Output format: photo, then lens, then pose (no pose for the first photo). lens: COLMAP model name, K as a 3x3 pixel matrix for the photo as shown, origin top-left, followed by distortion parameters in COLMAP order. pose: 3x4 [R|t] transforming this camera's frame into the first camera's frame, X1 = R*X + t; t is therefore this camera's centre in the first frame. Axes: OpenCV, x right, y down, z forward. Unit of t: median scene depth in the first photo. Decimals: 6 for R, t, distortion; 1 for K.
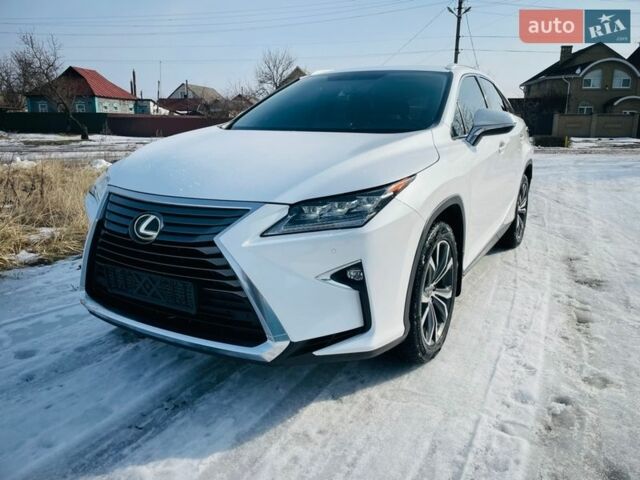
lens RADIAL K [[484.3, 0, 325.4], [0, 484.3, 237.7], [0, 0, 1]] dist [0.085265, -0.104916]
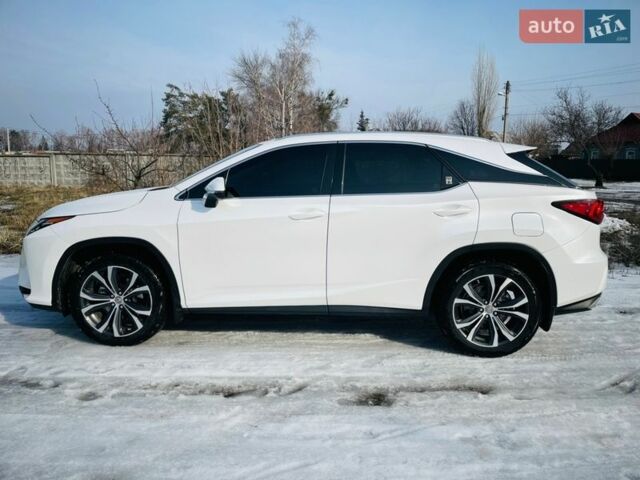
lens RADIAL K [[484.3, 0, 323.3], [0, 484.3, 242.3], [0, 0, 1]] dist [0.085265, -0.104916]
pose [[0.457978, 0.147271, -0.876680, 1.704557], [-0.213338, 0.975570, 0.052435, -0.261642], [0.862985, 0.163015, 0.478209, 0.769540]]
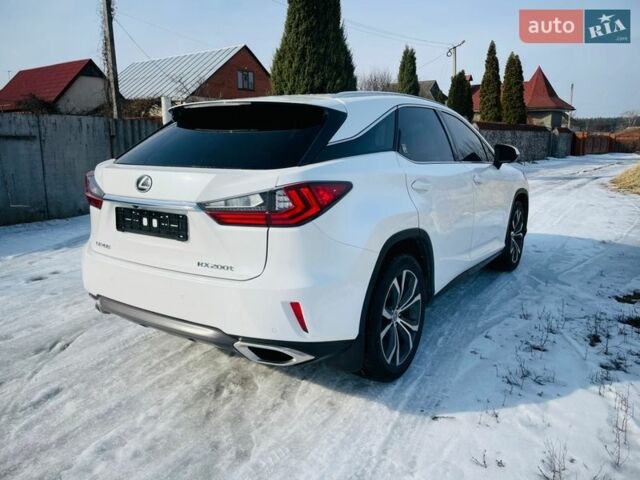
lens RADIAL K [[484.3, 0, 322.5], [0, 484.3, 236.1], [0, 0, 1]] dist [0.085265, -0.104916]
pose [[-0.997397, -0.017361, 0.069988, 0.232287], [0.013417, 0.908957, 0.416674, -0.796541], [-0.070849, 0.416529, -0.906358, 3.103883]]
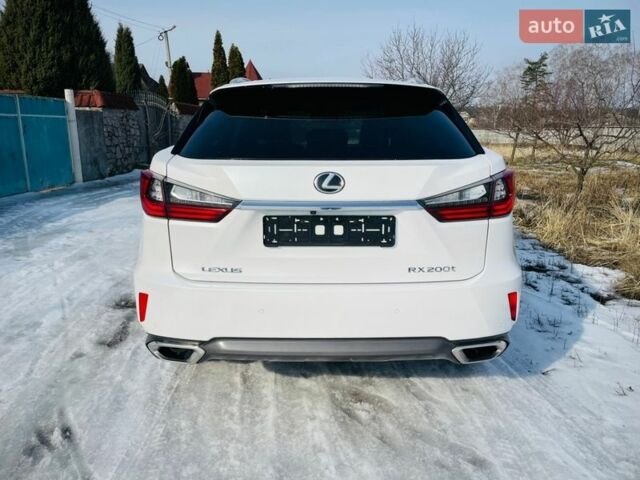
lens RADIAL K [[484.3, 0, 325.1], [0, 484.3, 234.5], [0, 0, 1]] dist [0.085265, -0.104916]
pose [[-0.865424, 0.100209, -0.490917, 0.987353], [-0.123291, 0.907077, 0.402505, -0.731426], [0.485634, 0.408863, -0.772652, 2.852523]]
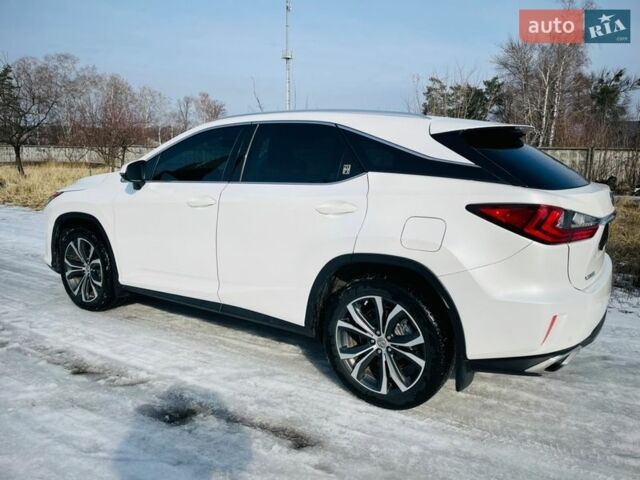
lens RADIAL K [[484.3, 0, 325.6], [0, 484.3, 238.0], [0, 0, 1]] dist [0.085265, -0.104916]
pose [[-0.057823, 0.172428, -0.983323, 1.719054], [-0.246481, 0.952013, 0.181432, -0.474015], [0.967421, 0.252862, -0.012548, 1.709711]]
